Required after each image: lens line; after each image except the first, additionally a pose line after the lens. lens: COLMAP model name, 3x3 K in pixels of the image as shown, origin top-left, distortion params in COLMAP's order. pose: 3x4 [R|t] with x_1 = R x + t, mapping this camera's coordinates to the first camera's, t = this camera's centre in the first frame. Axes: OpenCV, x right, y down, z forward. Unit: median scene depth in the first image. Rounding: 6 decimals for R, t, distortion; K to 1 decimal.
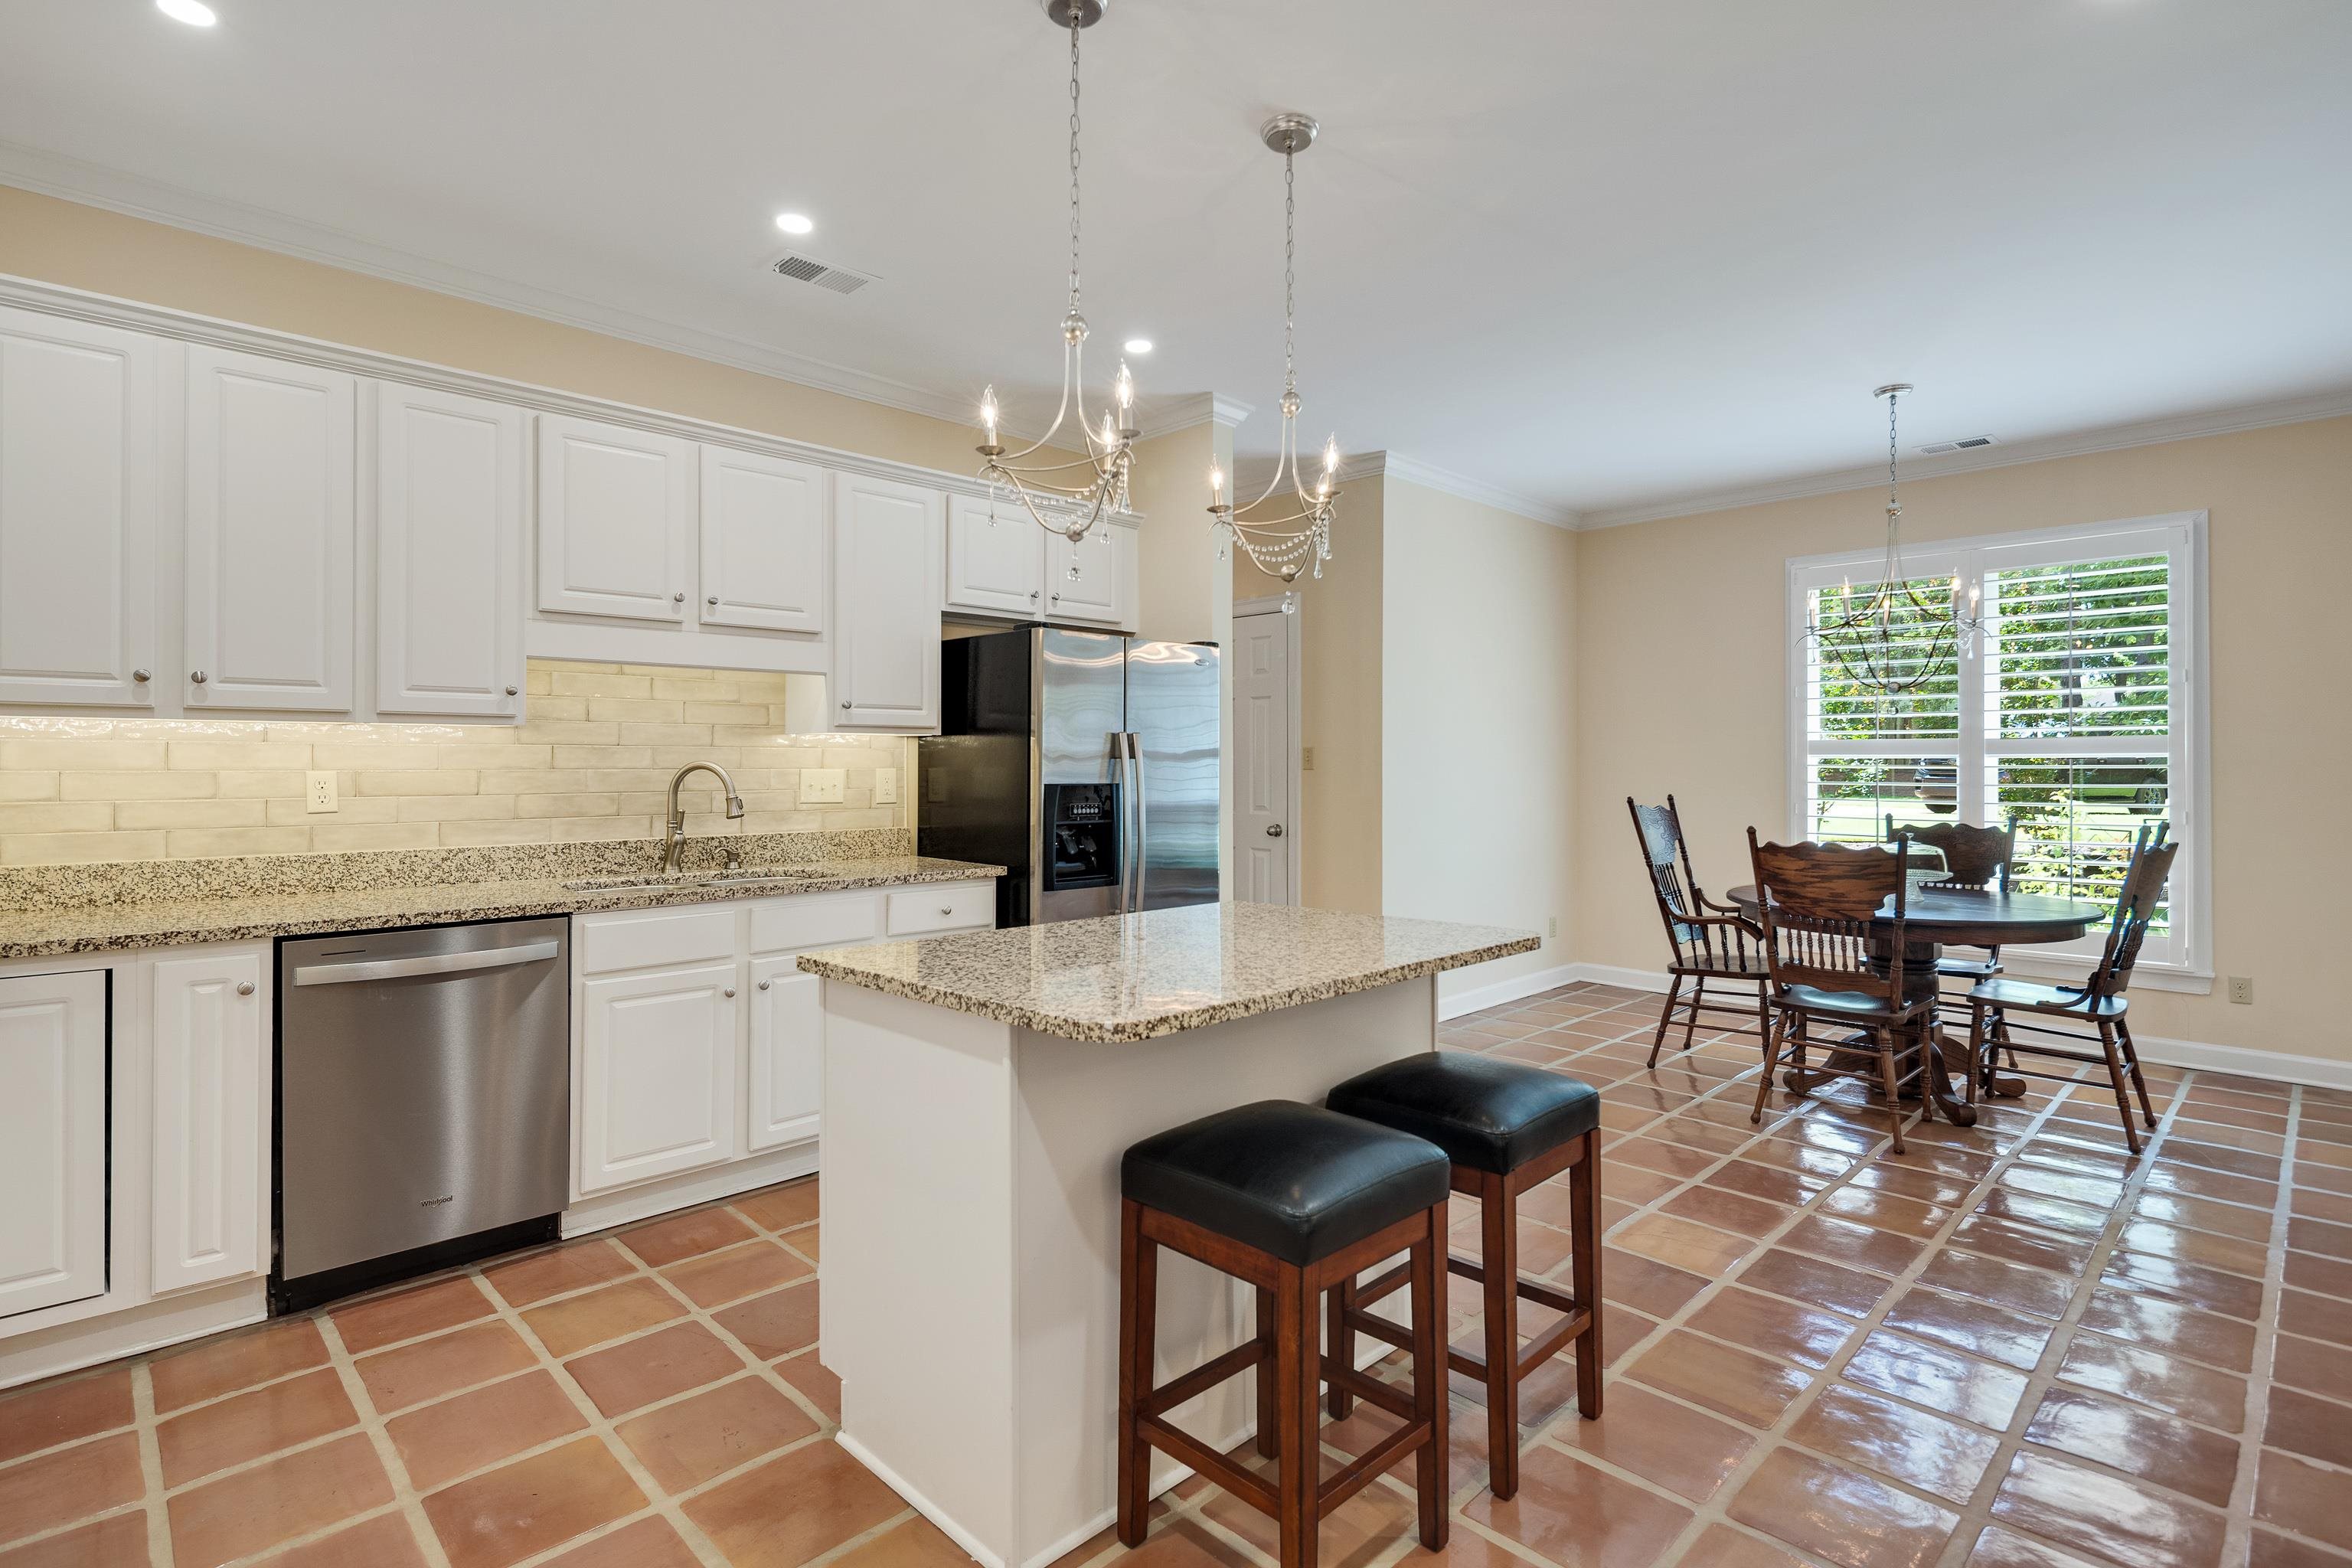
lens RADIAL K [[1130.7, 0, 1170.6], [0, 1130.7, 719.2], [0, 0, 1]] dist [-0.001596, -0.000488]
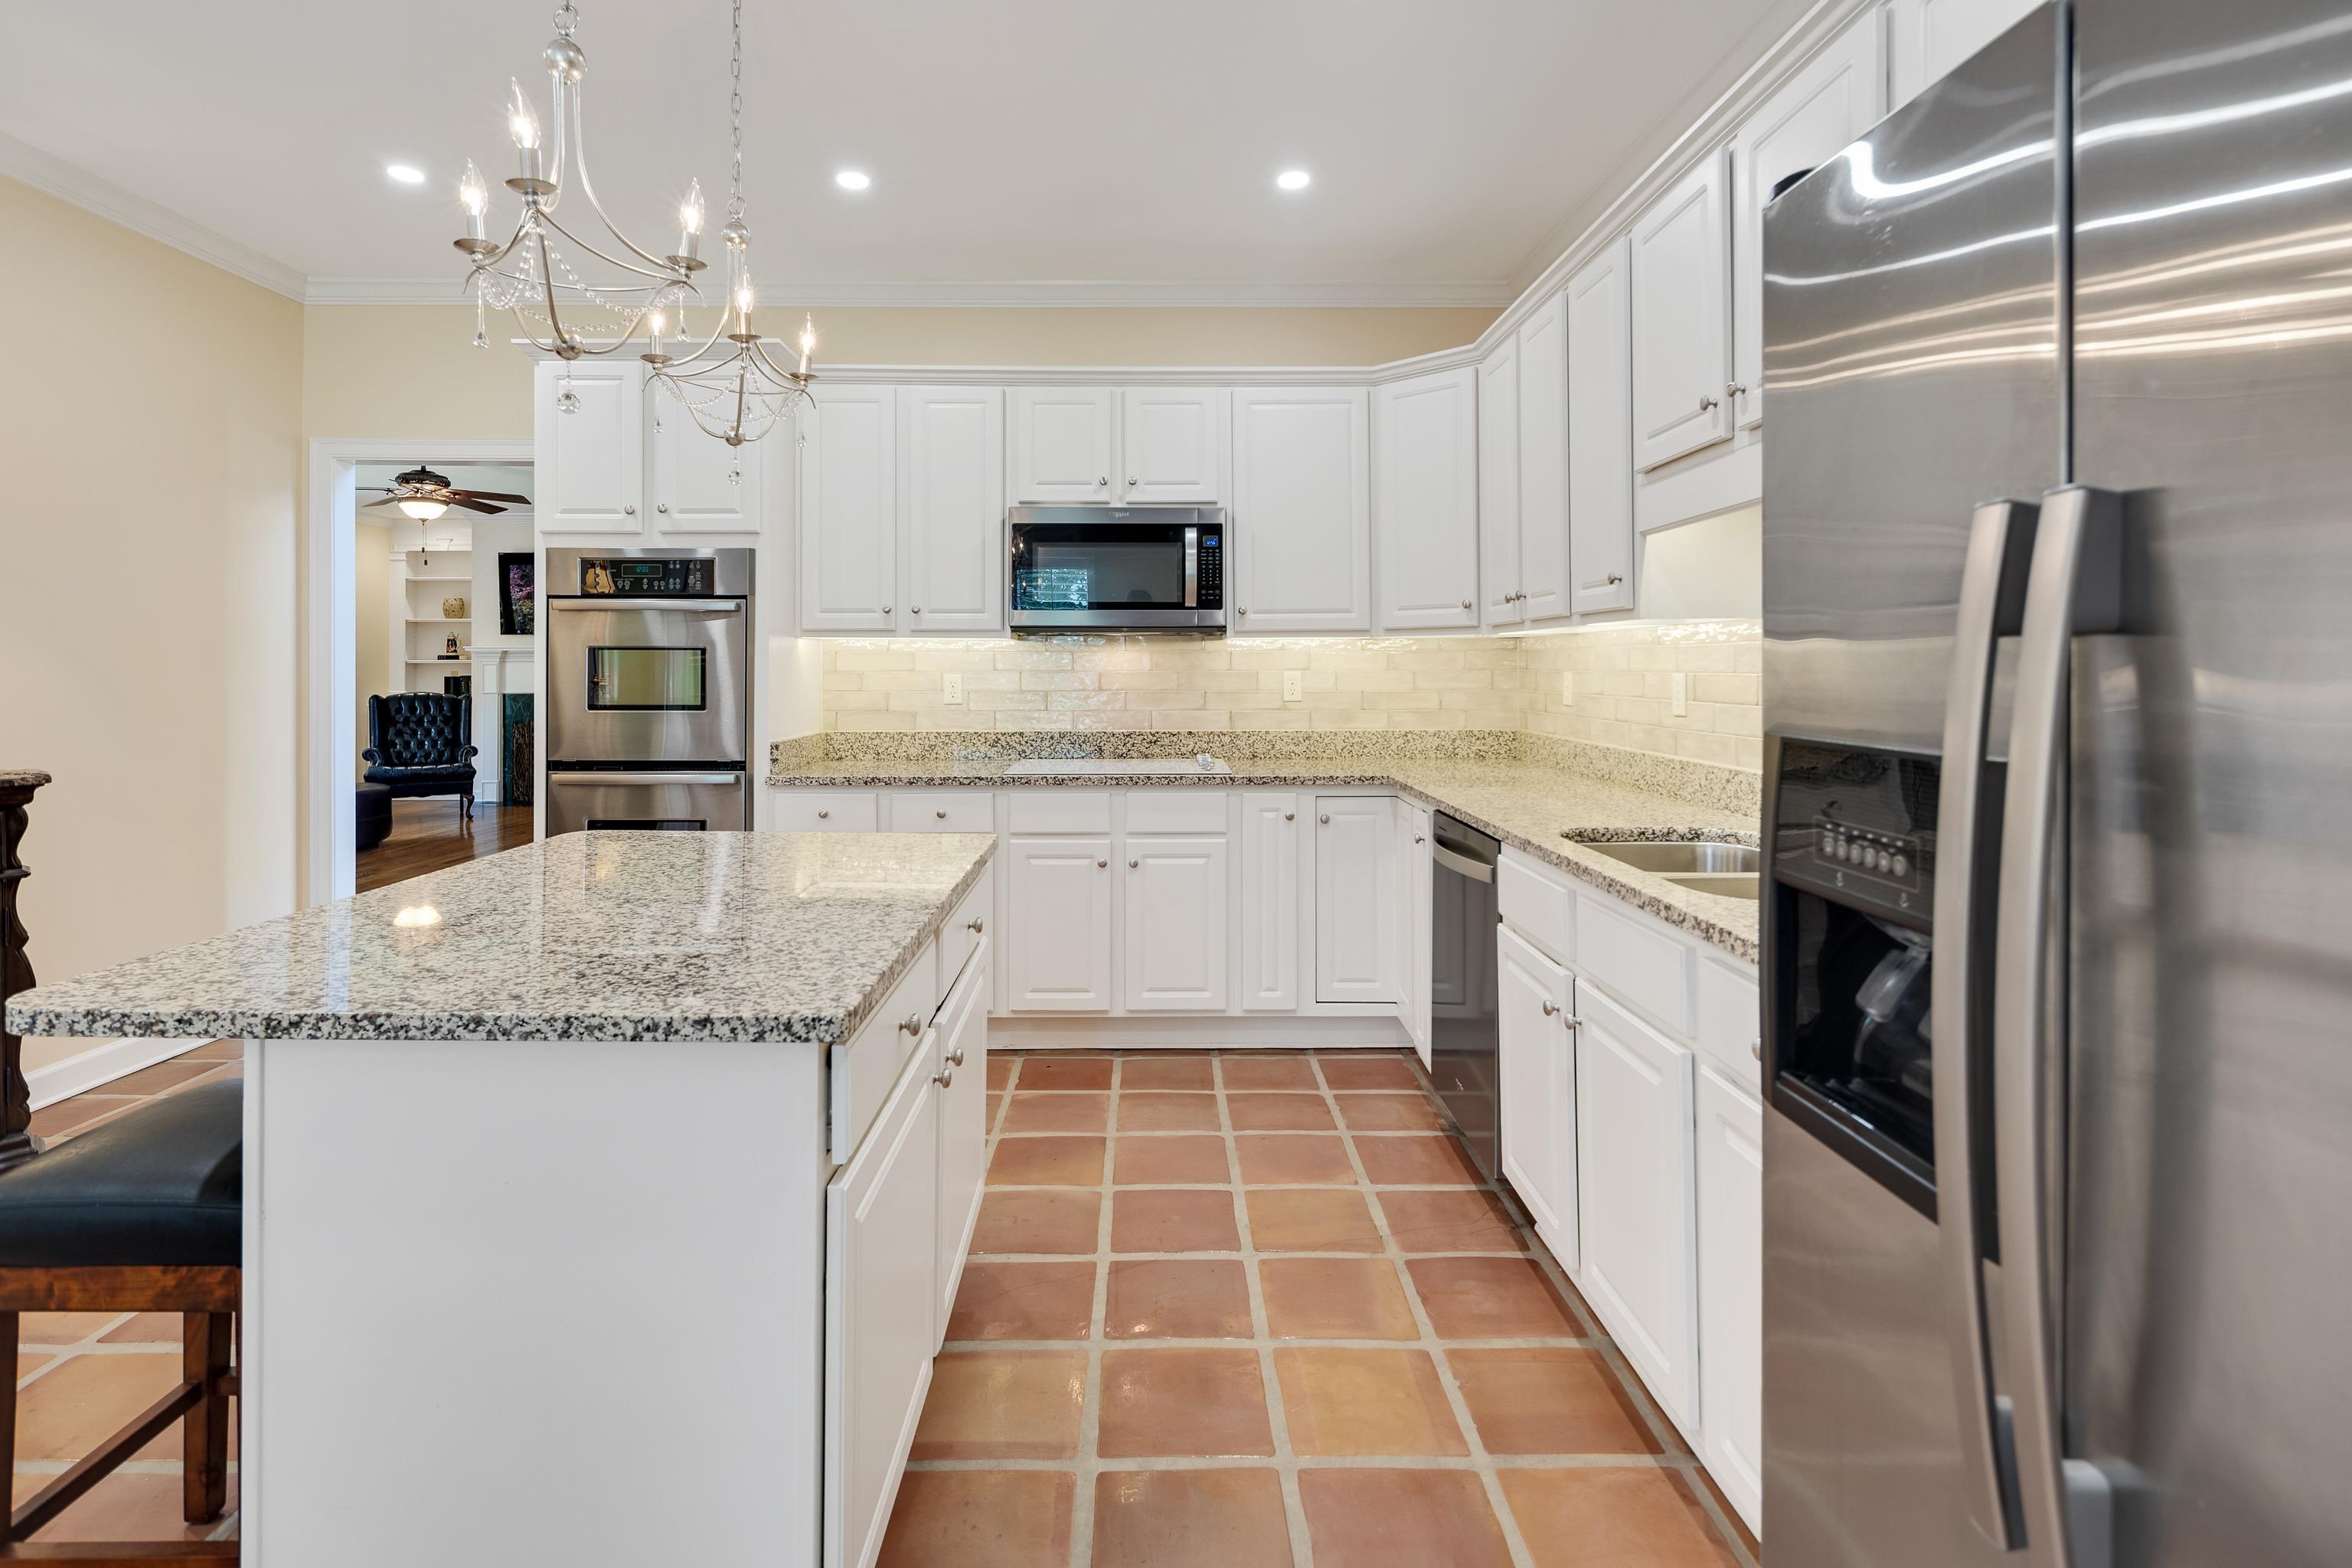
lens RADIAL K [[1130.7, 0, 1165.7], [0, 1130.7, 665.3], [0, 0, 1]] dist [-0.001596, -0.000488]
pose [[-0.690797, -0.001432, -0.723047, 0.240955], [0.028748, 0.999153, -0.029444, 0.051129], [0.722477, -0.041126, -0.690171, 1.266677]]
